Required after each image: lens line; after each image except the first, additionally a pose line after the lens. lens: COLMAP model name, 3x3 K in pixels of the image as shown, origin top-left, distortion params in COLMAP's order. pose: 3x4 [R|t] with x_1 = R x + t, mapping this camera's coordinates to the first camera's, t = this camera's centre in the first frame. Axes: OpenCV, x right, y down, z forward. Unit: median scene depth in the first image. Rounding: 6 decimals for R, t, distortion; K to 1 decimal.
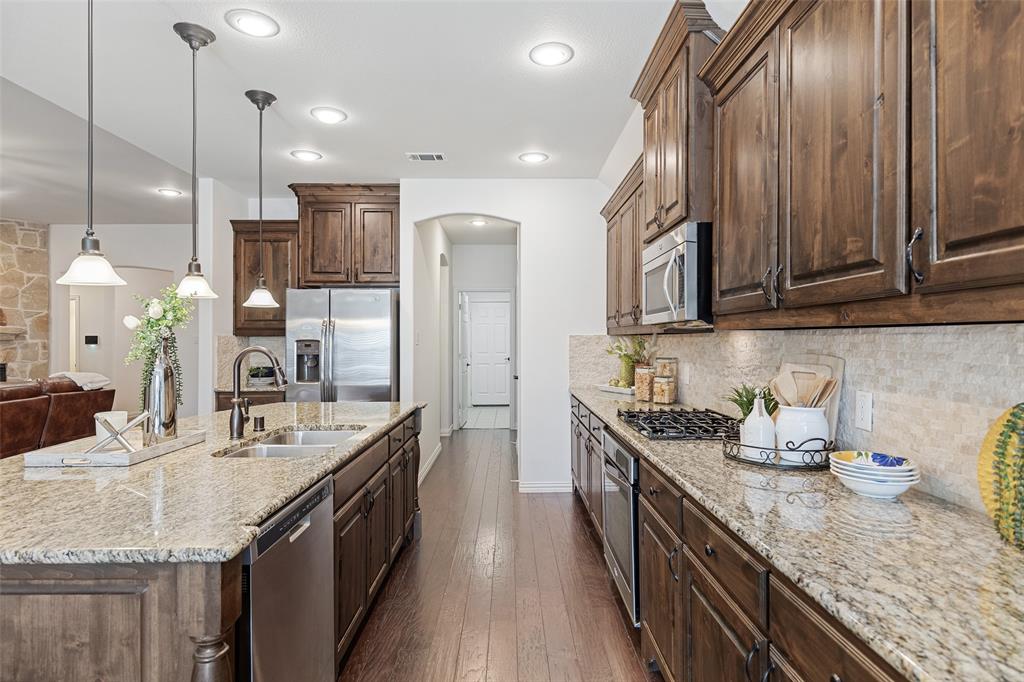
lens RADIAL K [[542.2, 0, 519.4], [0, 542.2, 335.9], [0, 0, 1]] dist [0.001736, -0.000112]
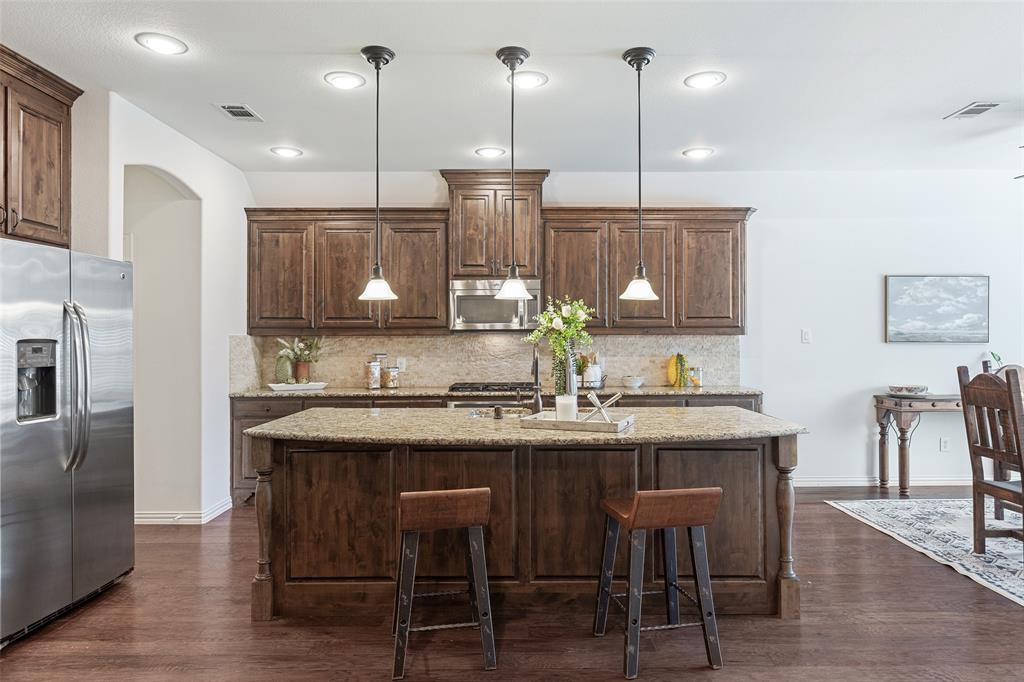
lens RADIAL K [[636.8, 0, 515.8], [0, 636.8, 335.8], [0, 0, 1]] dist [0.002919, -0.000670]
pose [[0.024365, 0.008790, 0.999664, -1.224005], [-0.003210, 0.999957, -0.008715, 0.009175], [-0.999698, -0.002996, 0.024392, 0.628845]]
